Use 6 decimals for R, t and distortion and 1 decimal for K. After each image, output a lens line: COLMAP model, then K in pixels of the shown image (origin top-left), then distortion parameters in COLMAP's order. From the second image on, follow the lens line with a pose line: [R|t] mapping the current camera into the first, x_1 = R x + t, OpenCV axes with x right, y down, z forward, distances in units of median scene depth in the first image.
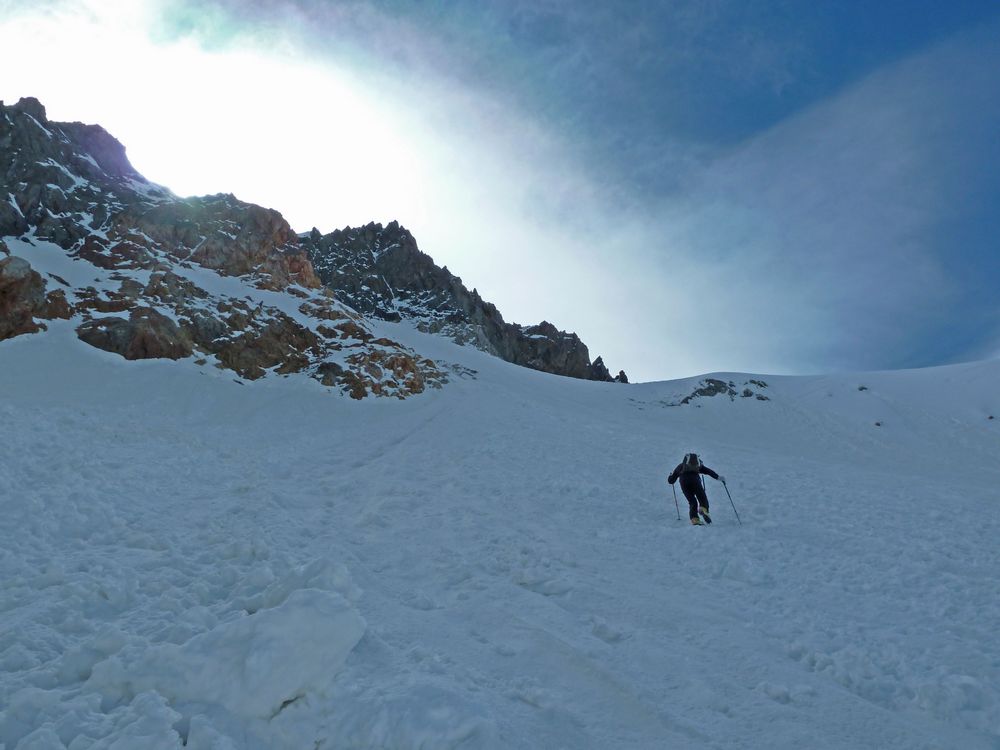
lens RADIAL K [[743.6, 0, 492.3], [0, 743.6, 370.3], [0, 0, 1]] dist [-0.038544, 0.004730]
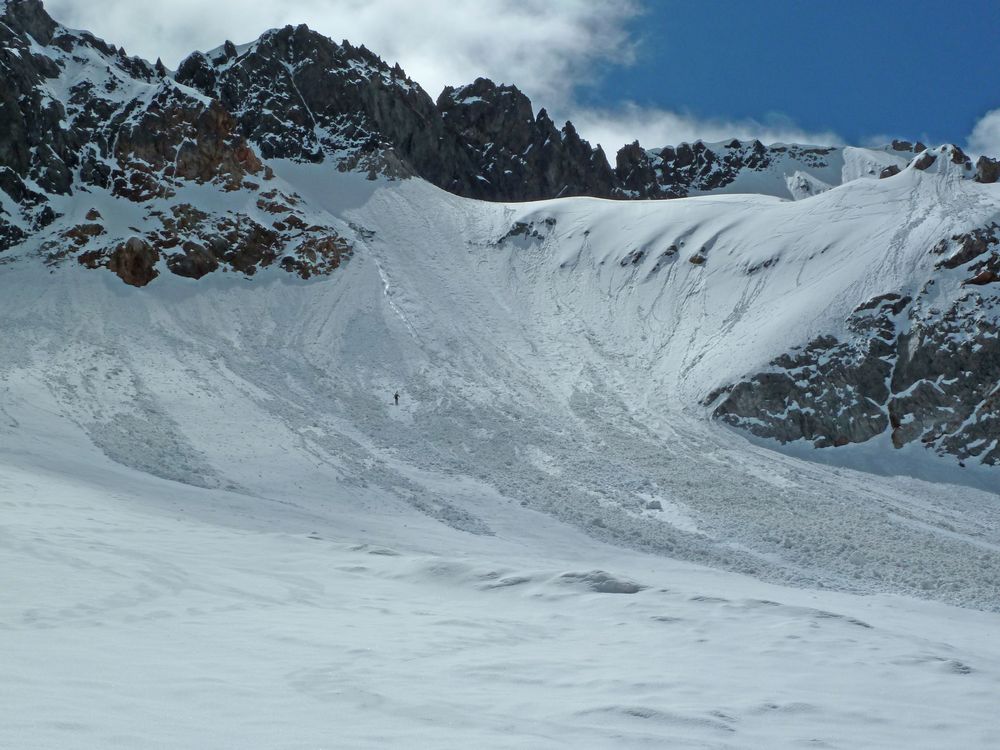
lens RADIAL K [[1277.2, 0, 501.9], [0, 1277.2, 373.1], [0, 0, 1]] dist [0.001618, 0.000000]
pose [[0.993202, -0.109391, -0.039785, 0.329845], [0.116258, 0.949197, 0.292420, -0.486196], [0.005776, -0.295058, 0.955462, -1.722674]]
